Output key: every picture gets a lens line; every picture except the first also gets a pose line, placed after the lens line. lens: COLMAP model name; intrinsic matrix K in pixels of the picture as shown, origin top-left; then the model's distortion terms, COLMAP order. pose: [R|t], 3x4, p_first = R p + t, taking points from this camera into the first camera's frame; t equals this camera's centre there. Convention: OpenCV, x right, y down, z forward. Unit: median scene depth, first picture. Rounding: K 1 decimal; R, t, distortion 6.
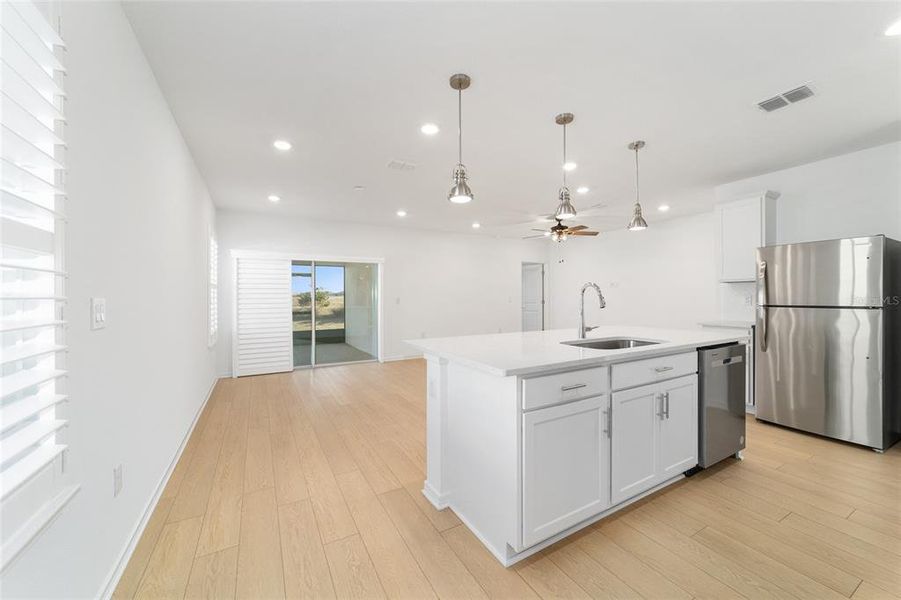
lens RADIAL K [[348.4, 0, 452.6], [0, 348.4, 293.9], [0, 0, 1]] dist [-0.014003, 0.005281]
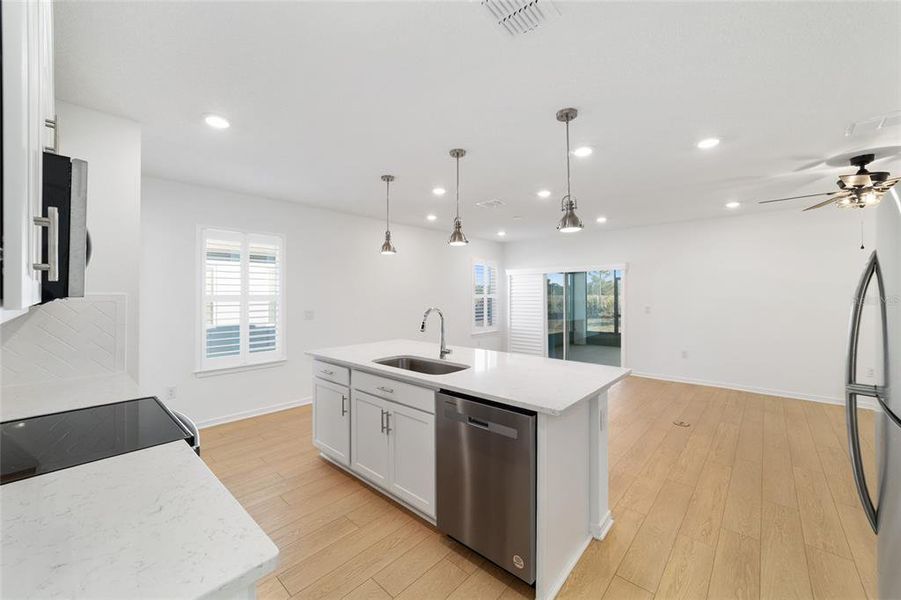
lens RADIAL K [[348.4, 0, 453.9], [0, 348.4, 291.8], [0, 0, 1]] dist [-0.014003, 0.005281]
pose [[0.319139, -0.002312, -0.947705, 1.348661], [0.005362, 0.999985, -0.000634, -0.073862], [0.947693, -0.004879, 0.319147, 0.657646]]
